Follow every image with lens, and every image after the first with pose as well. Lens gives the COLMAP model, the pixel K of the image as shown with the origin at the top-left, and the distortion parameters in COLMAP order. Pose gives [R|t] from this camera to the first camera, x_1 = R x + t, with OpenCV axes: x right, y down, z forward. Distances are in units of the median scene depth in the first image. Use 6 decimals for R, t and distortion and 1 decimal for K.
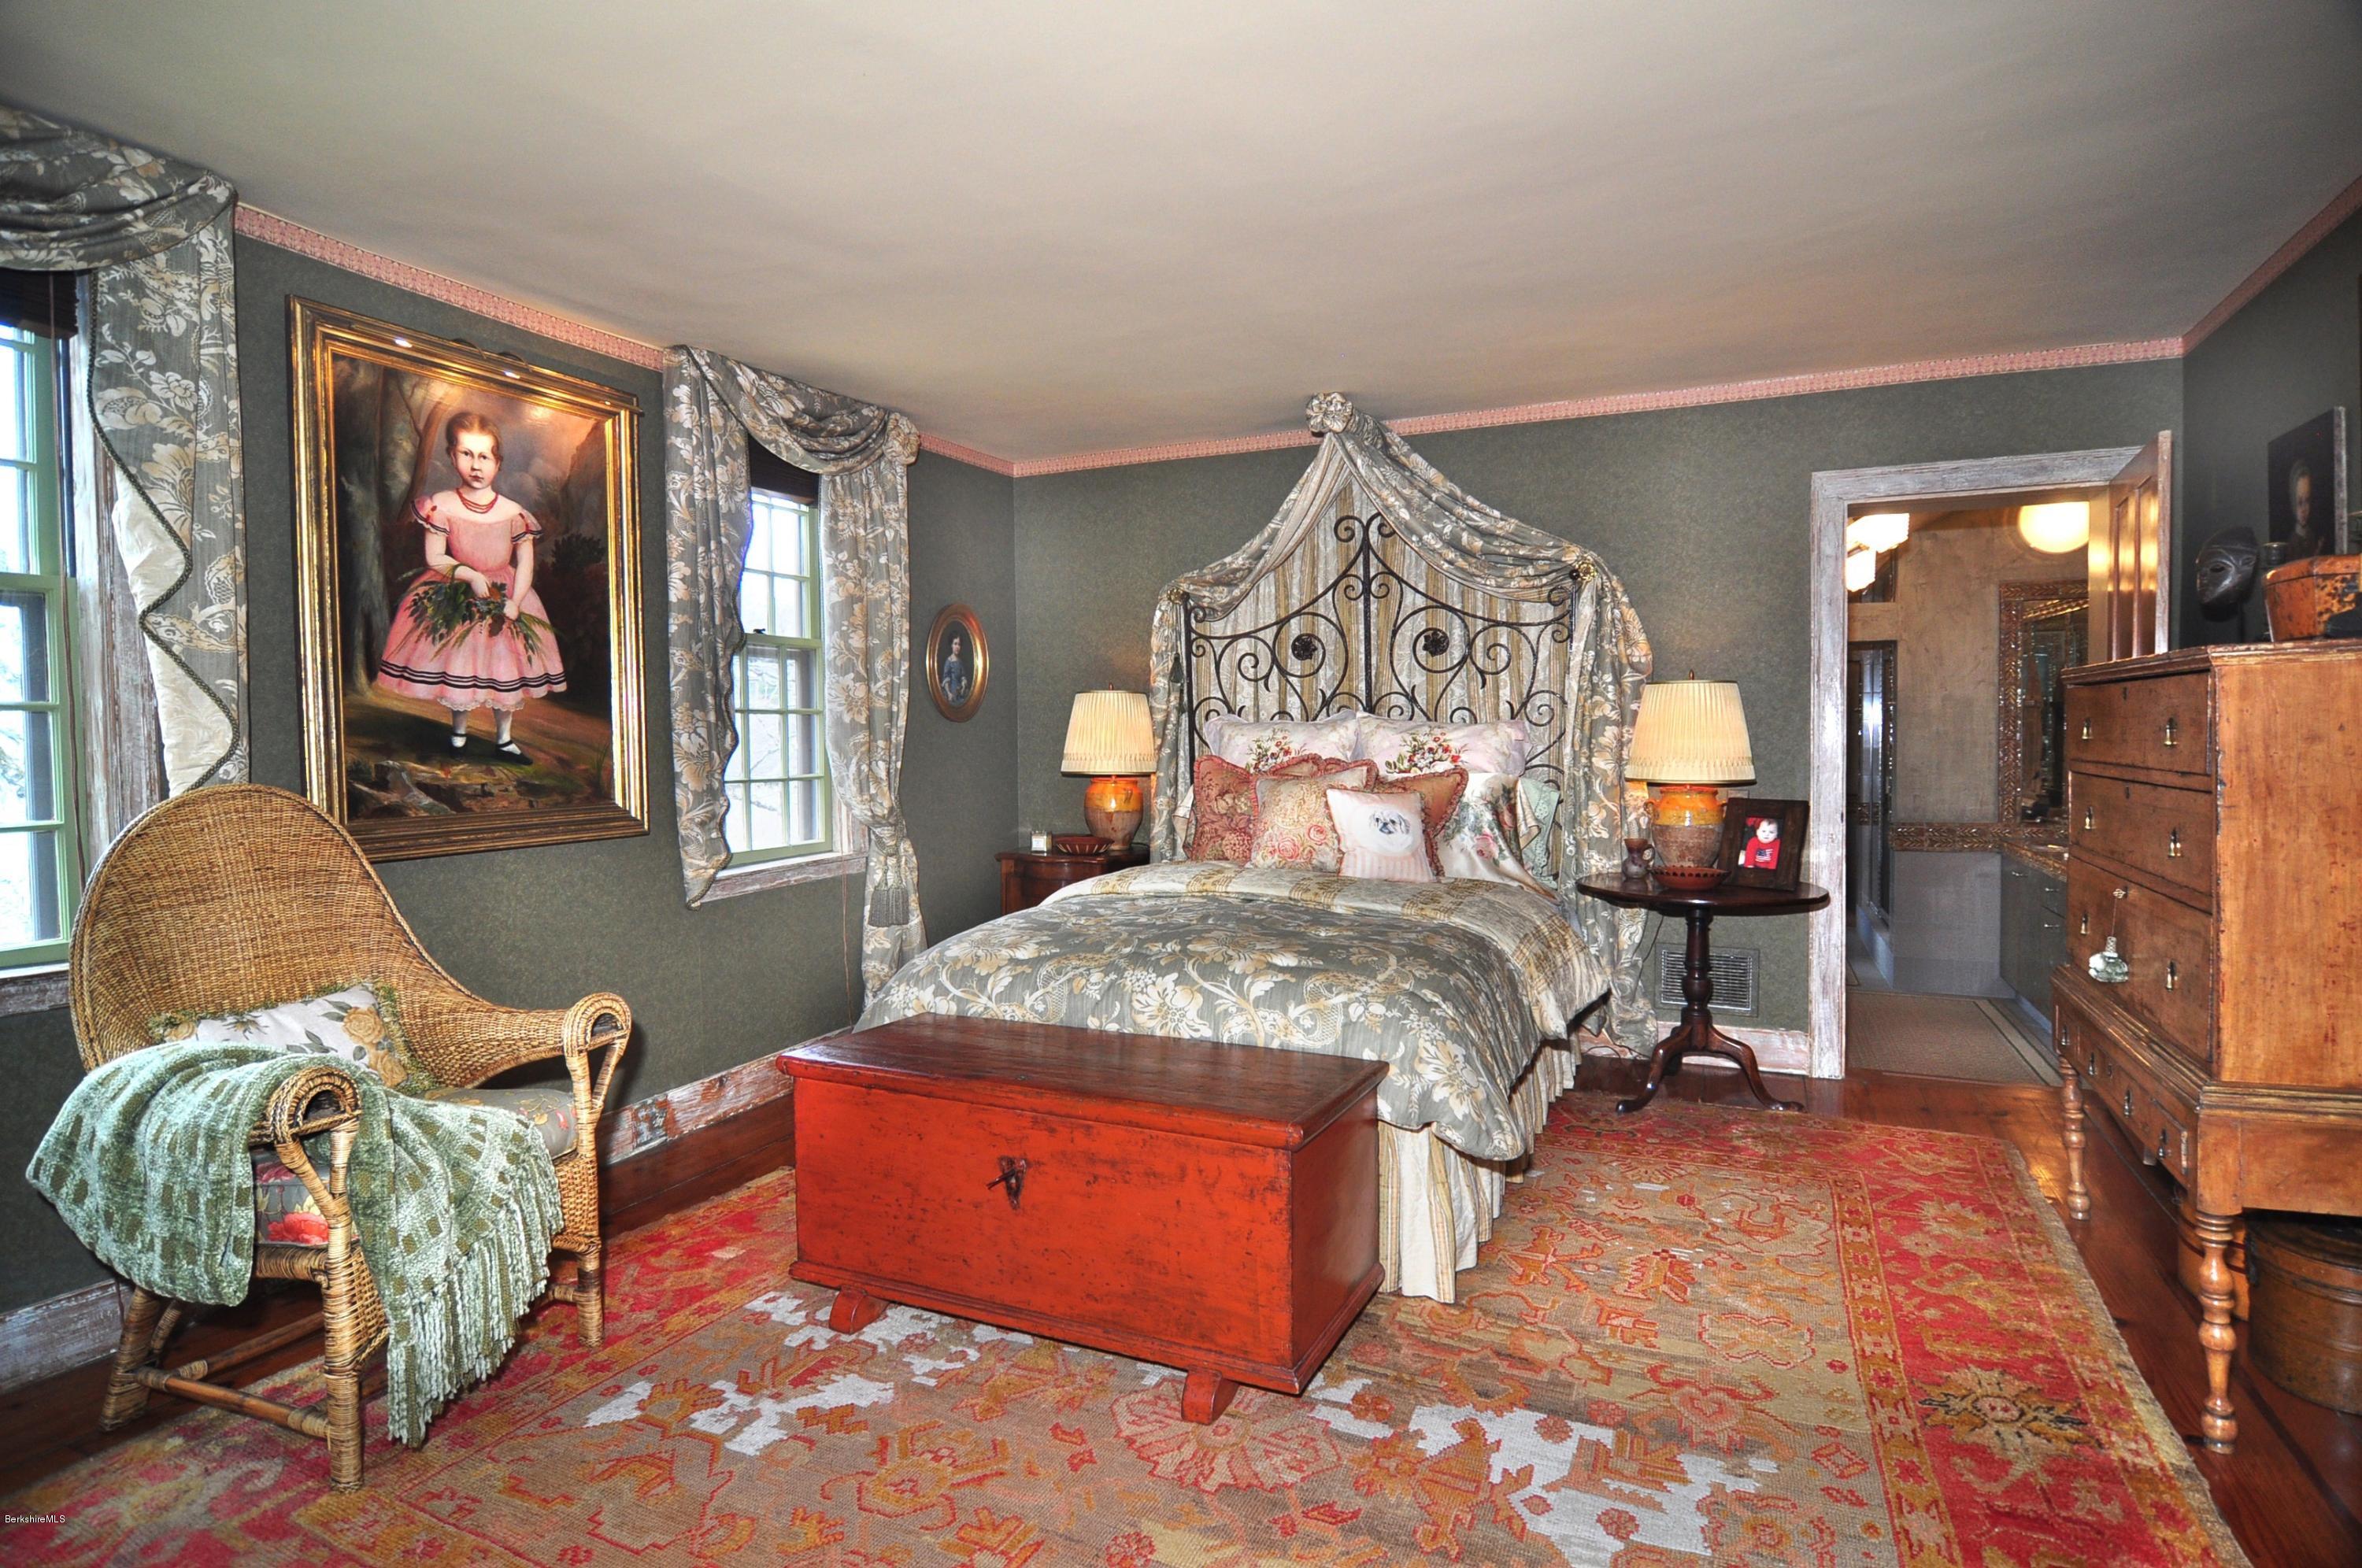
lens RADIAL K [[1272.6, 0, 1179.4], [0, 1272.6, 776.7], [0, 0, 1]] dist [-0.003736, -0.003801]
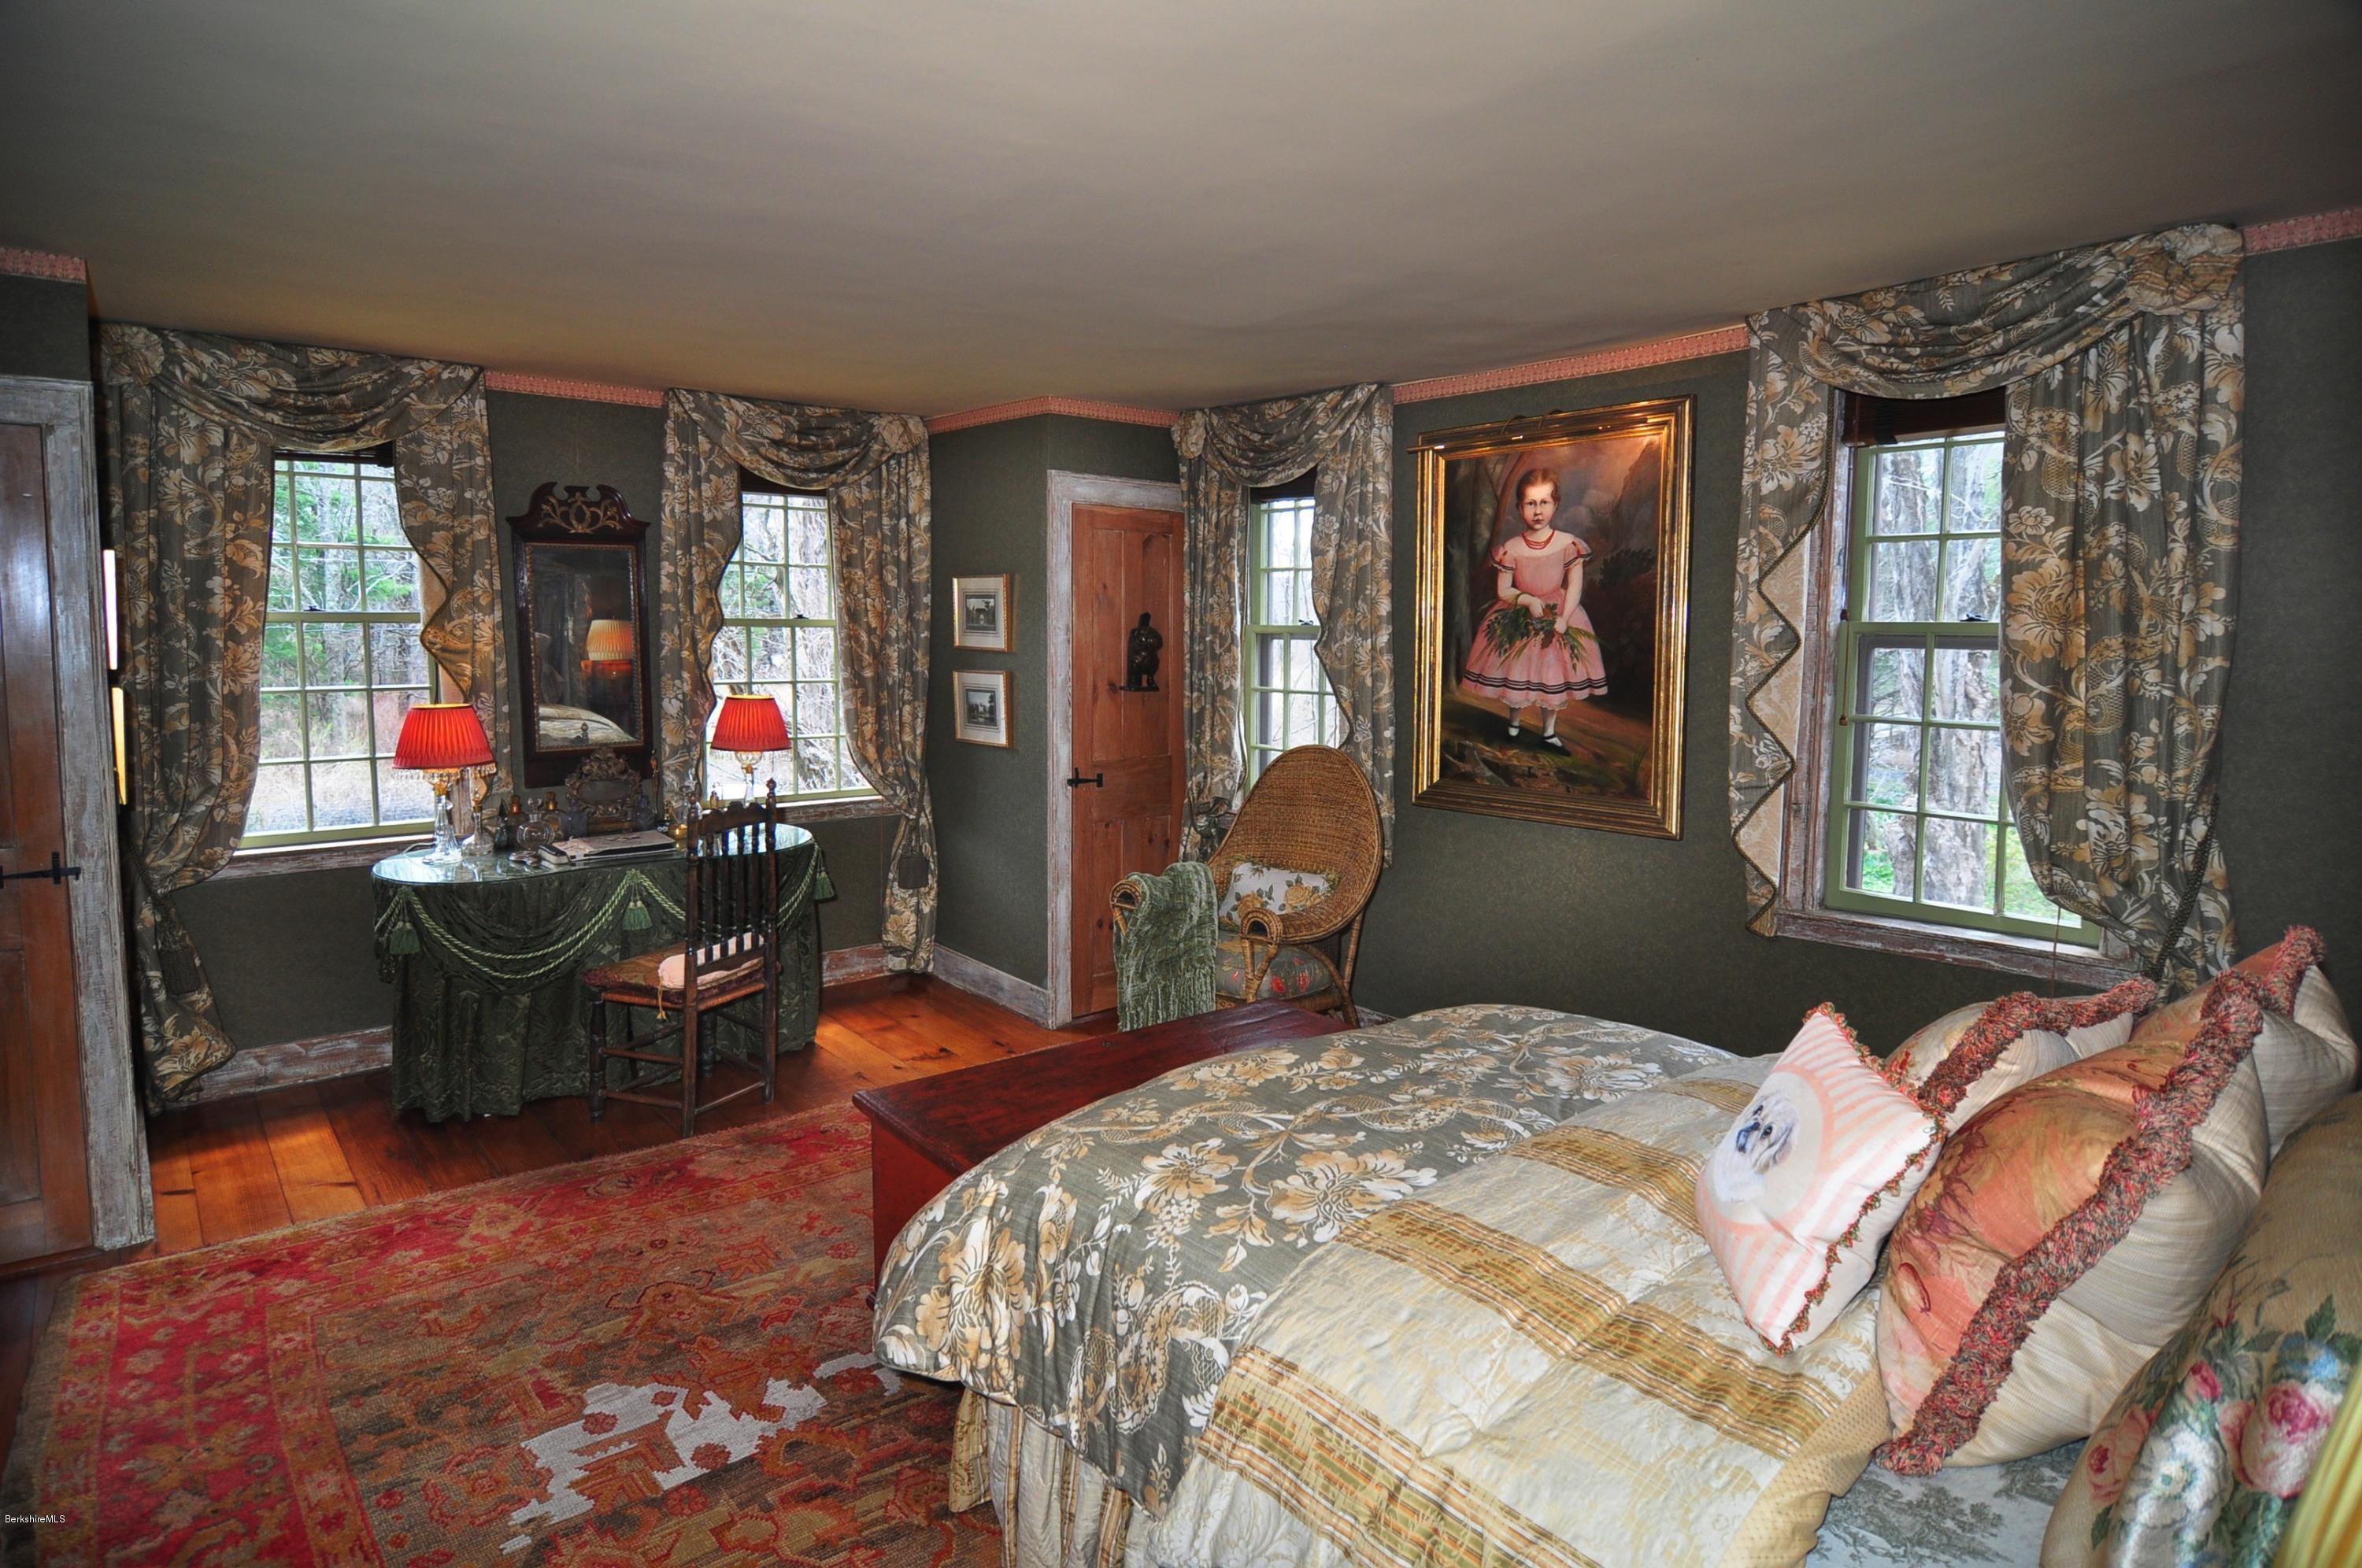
lens RADIAL K [[1272.6, 0, 1197.2], [0, 1272.6, 724.8], [0, 0, 1]] dist [-0.003736, -0.003801]
pose [[-0.420817, 0.076475, -0.903916, 0.730751], [-0.034991, 0.994330, 0.100415, -0.152586], [0.906470, 0.073885, -0.415755, 1.244016]]
